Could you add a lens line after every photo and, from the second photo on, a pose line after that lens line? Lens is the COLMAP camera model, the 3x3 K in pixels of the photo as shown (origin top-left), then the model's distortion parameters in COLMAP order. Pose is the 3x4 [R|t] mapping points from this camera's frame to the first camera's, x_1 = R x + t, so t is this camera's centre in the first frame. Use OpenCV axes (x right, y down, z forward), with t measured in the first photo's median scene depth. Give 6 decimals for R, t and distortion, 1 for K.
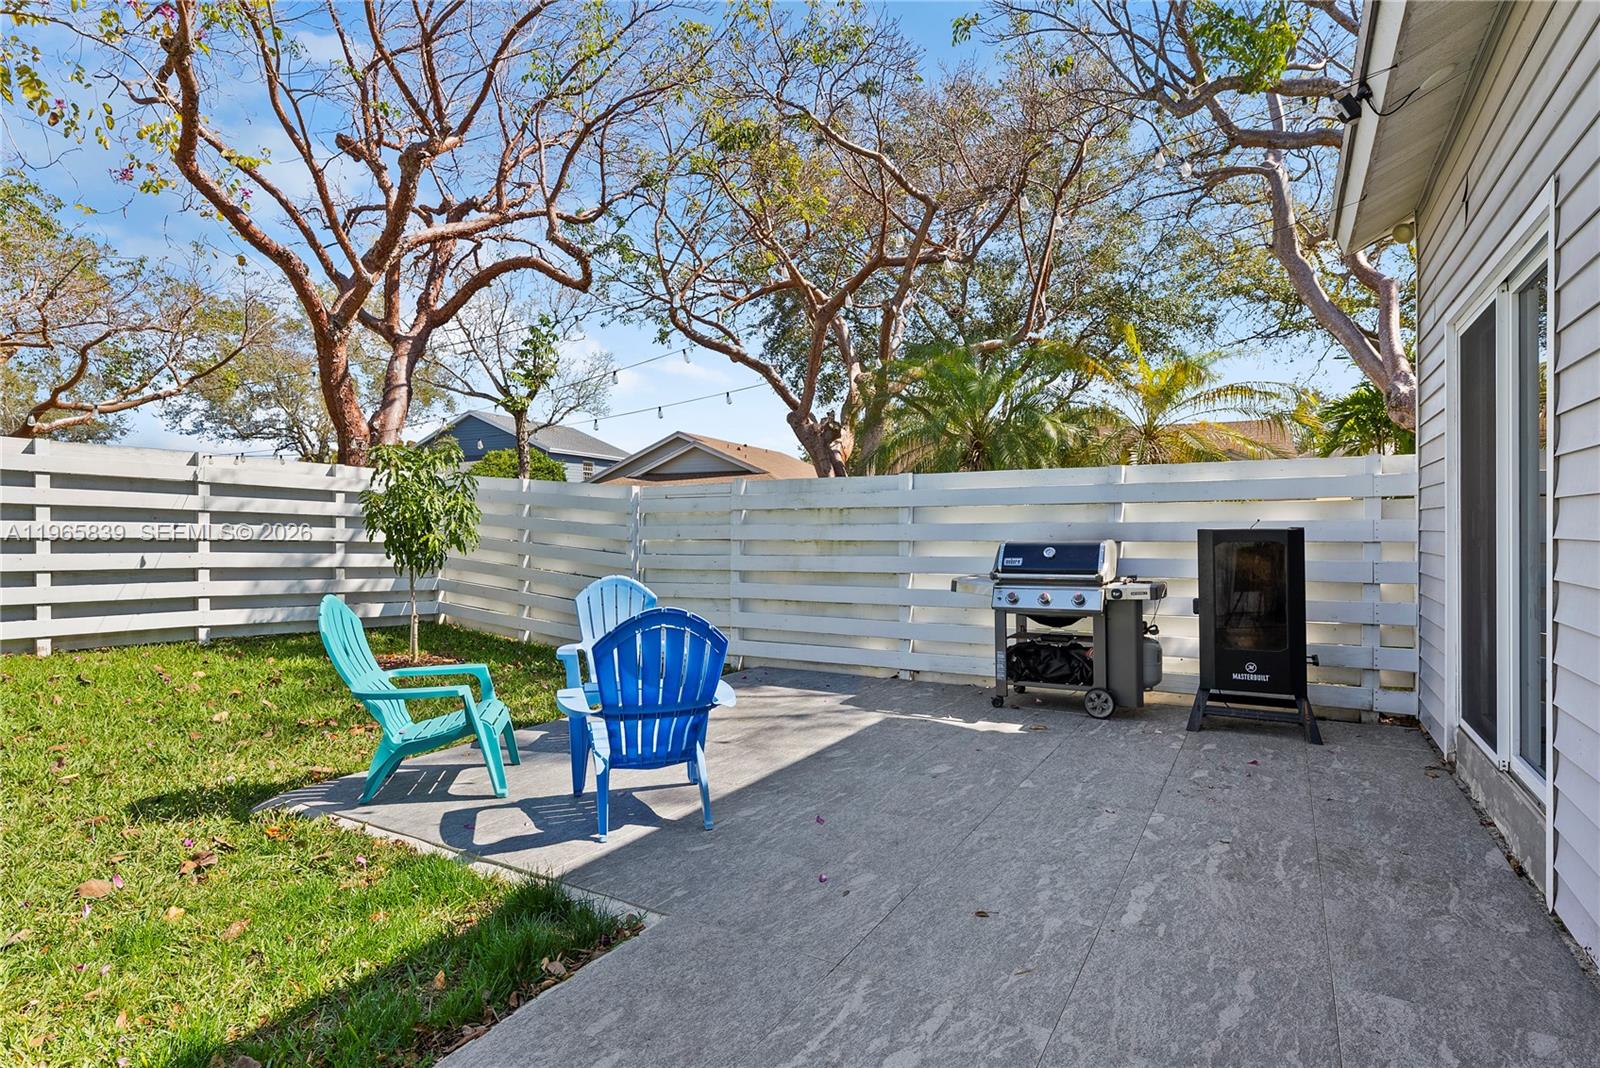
lens RADIAL K [[817.6, 0, 790.6], [0, 817.6, 516.9], [0, 0, 1]] dist [-0.001723, -0.000884]
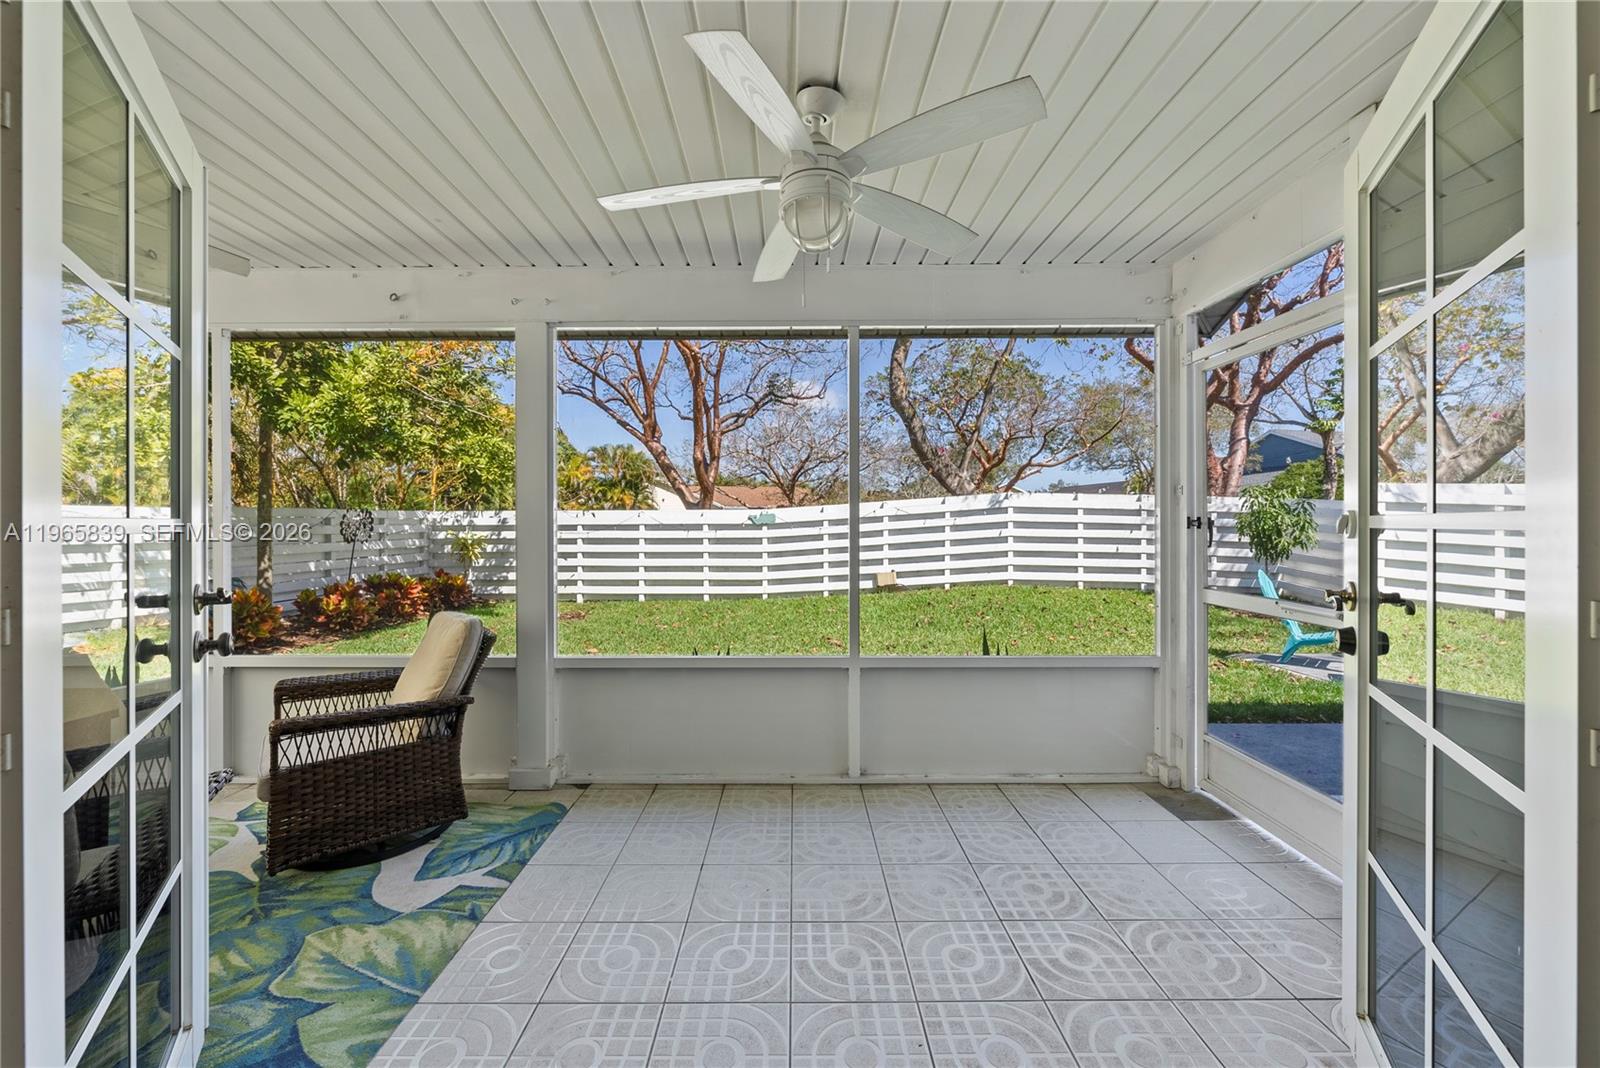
lens RADIAL K [[614.1, 0, 792.1], [0, 614.1, 524.2], [0, 0, 1]] dist [0.000365, 0.000055]
pose [[0.520368, 0.002168, -0.853940, 0.102785], [0.010071, 0.999912, 0.008675, -0.027692], [0.853883, -0.013114, 0.520300, -0.480125]]
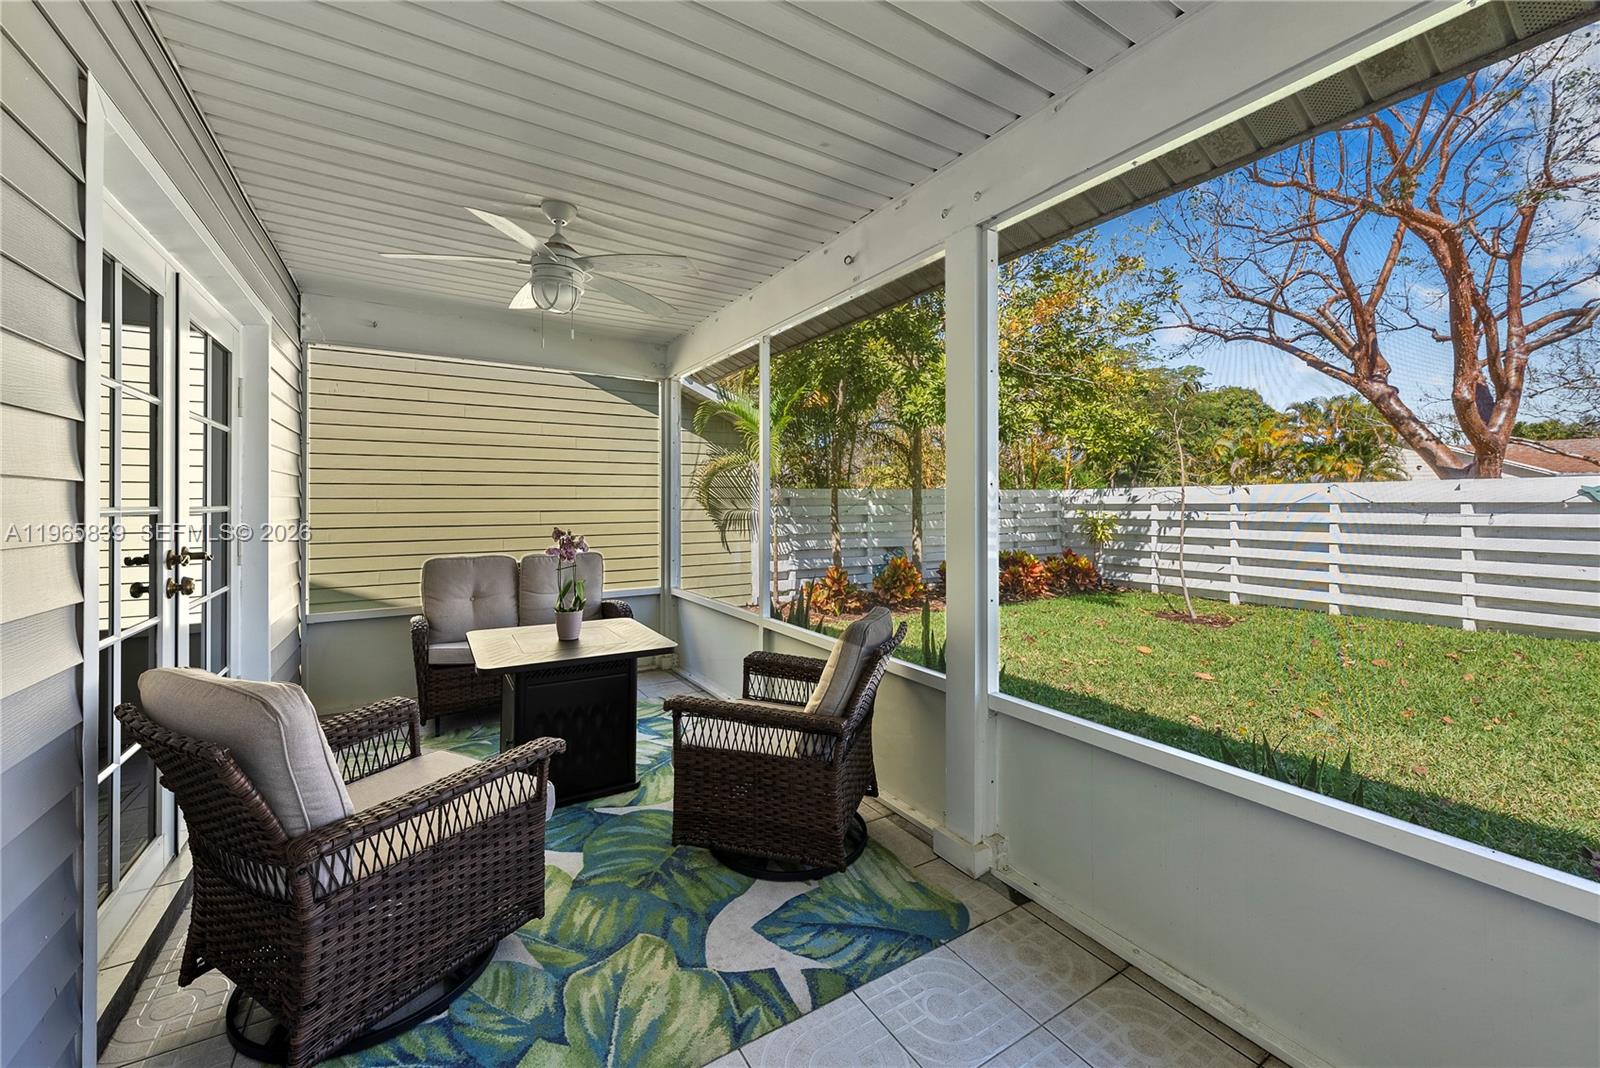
lens RADIAL K [[620.1, 0, 795.5], [0, 620.1, 498.9], [0, 0, 1]] dist [-0.002252, -0.000027]
pose [[-0.451633, -0.002801, -0.892199, -0.022510], [0.013050, 0.999867, -0.009745, -0.027178], [0.892108, -0.016045, -0.451537, -0.355199]]
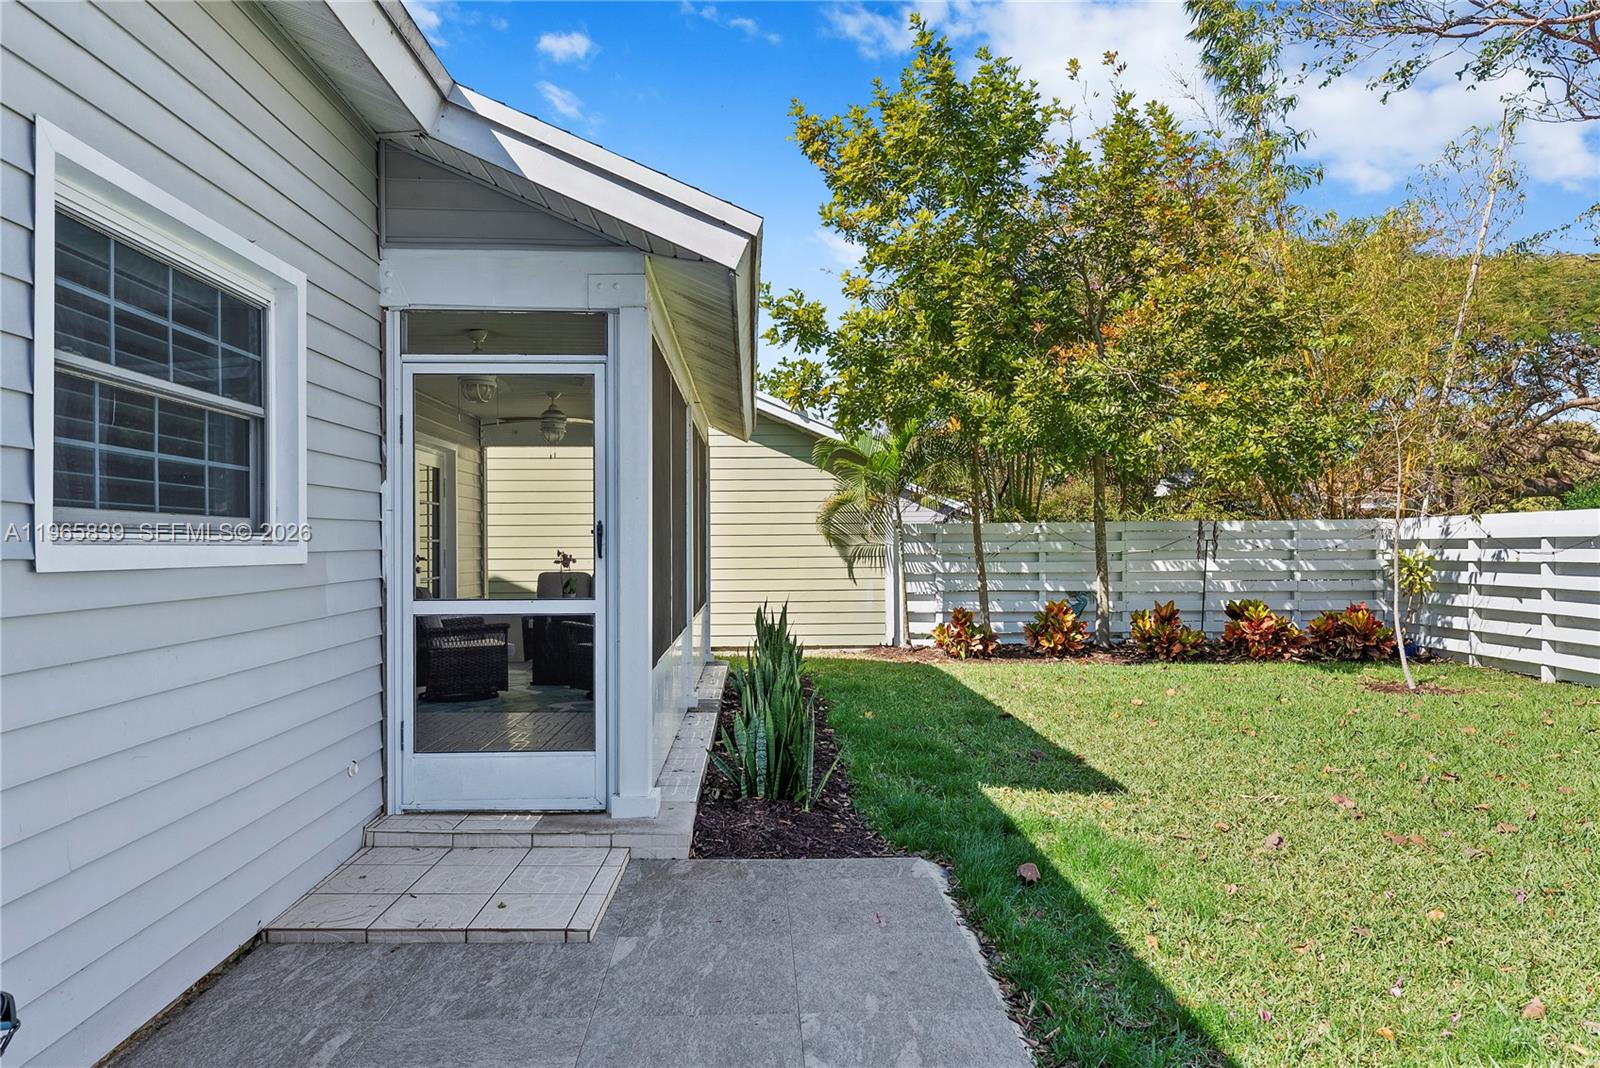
lens RADIAL K [[1066.1, 0, 773.1], [0, 1066.1, 538.7], [0, 0, 1]] dist [0.008529, 0.000071]
pose [[-0.854657, 0.002841, -0.519185, 0.148758], [0.012297, 0.999815, -0.014772, -0.009000], [0.519047, -0.019009, -0.854534, 0.516823]]
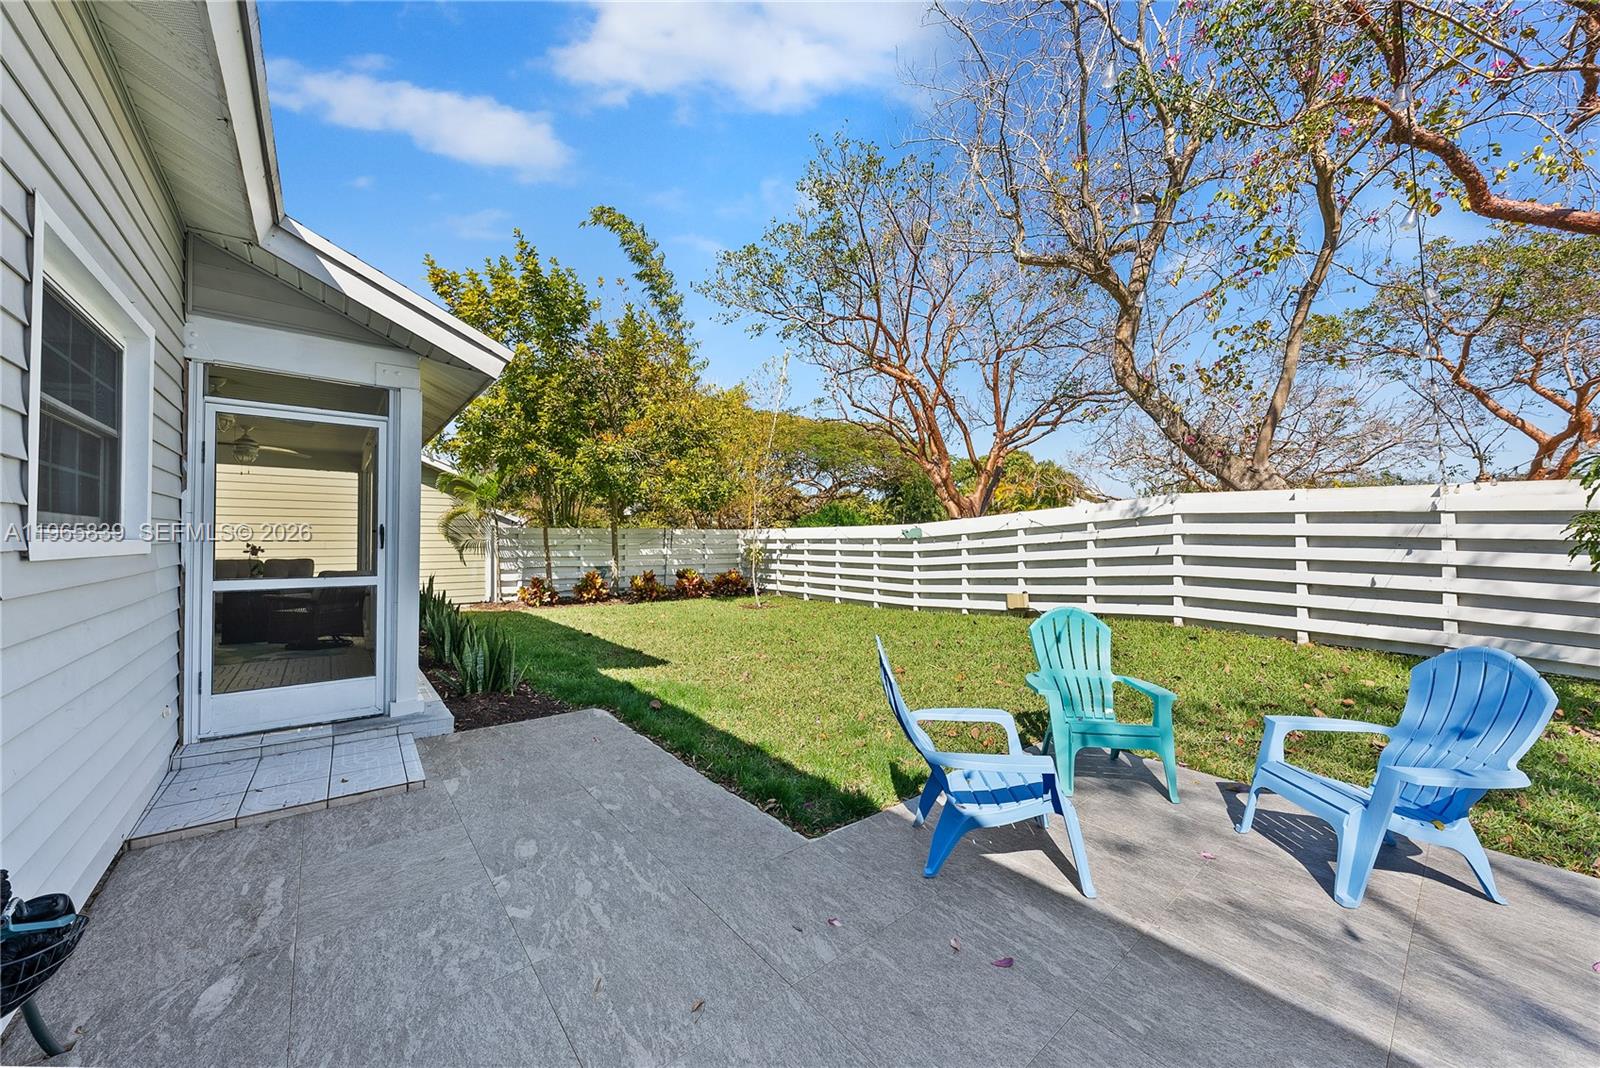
lens RADIAL K [[594.5, 0, 800.0], [0, 594.5, 534.0], [0, 0, 1]] dist [-0.001545, -0.000101]
pose [[-0.347361, -0.008421, -0.937694, 0.284446], [0.009742, 0.999873, -0.012589, -0.011003], [0.937681, -0.013508, -0.347235, 0.464960]]
